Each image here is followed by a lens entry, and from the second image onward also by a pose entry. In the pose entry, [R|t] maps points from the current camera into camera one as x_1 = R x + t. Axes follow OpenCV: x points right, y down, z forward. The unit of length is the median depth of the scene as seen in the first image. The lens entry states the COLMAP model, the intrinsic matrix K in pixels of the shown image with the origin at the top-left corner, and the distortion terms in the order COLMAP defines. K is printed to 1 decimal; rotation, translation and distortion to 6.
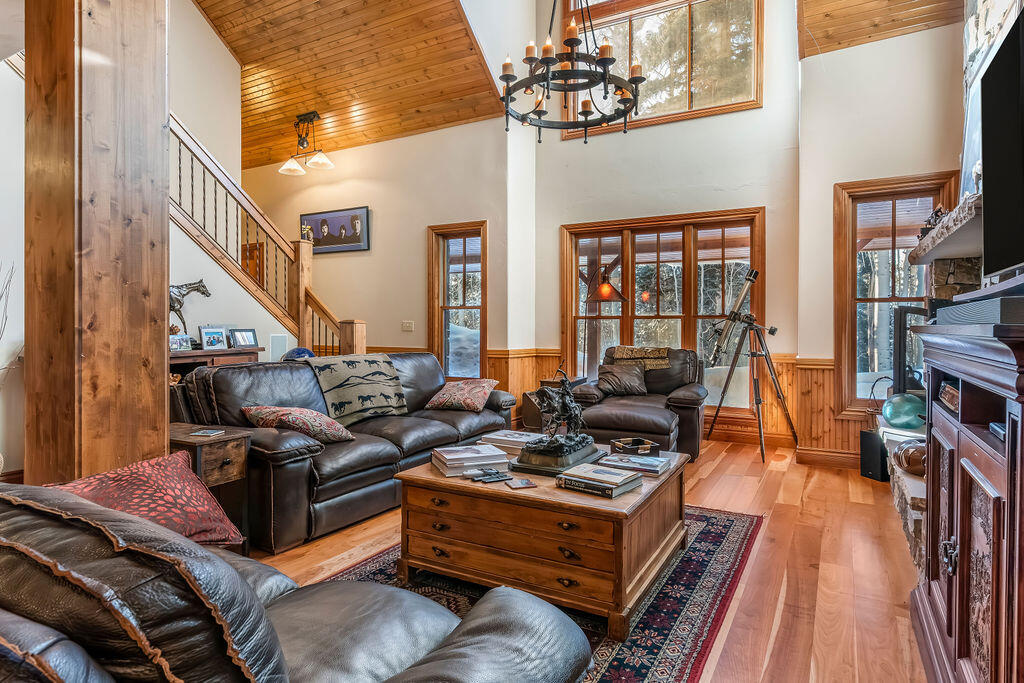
lens RADIAL K [[577.9, 0, 506.7], [0, 577.9, 329.3], [0, 0, 1]] dist [0.000565, 0.000511]
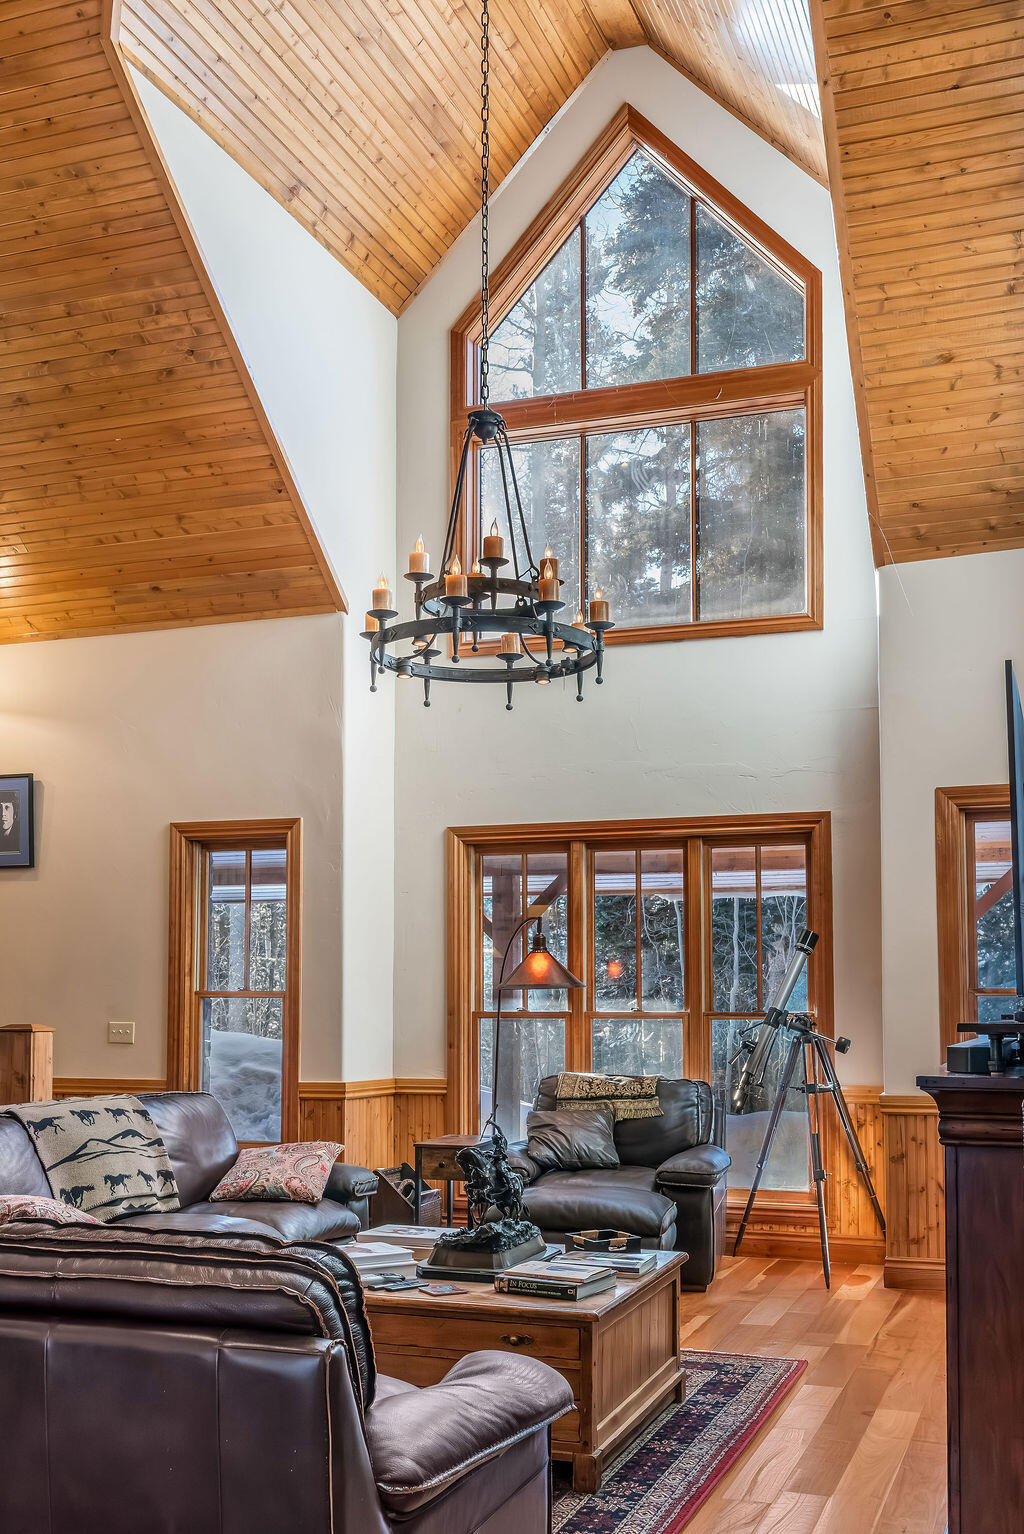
lens RADIAL K [[1612.1, 0, 512.5], [0, 1612.1, 885.4], [0, 0, 1]] dist [0.020995, 0.009326]
pose [[0.984599, 0.011812, 0.174427, -0.126493], [0.001641, 0.997046, -0.076784, -0.034207], [-0.174819, 0.075888, 0.981672, -0.500396]]
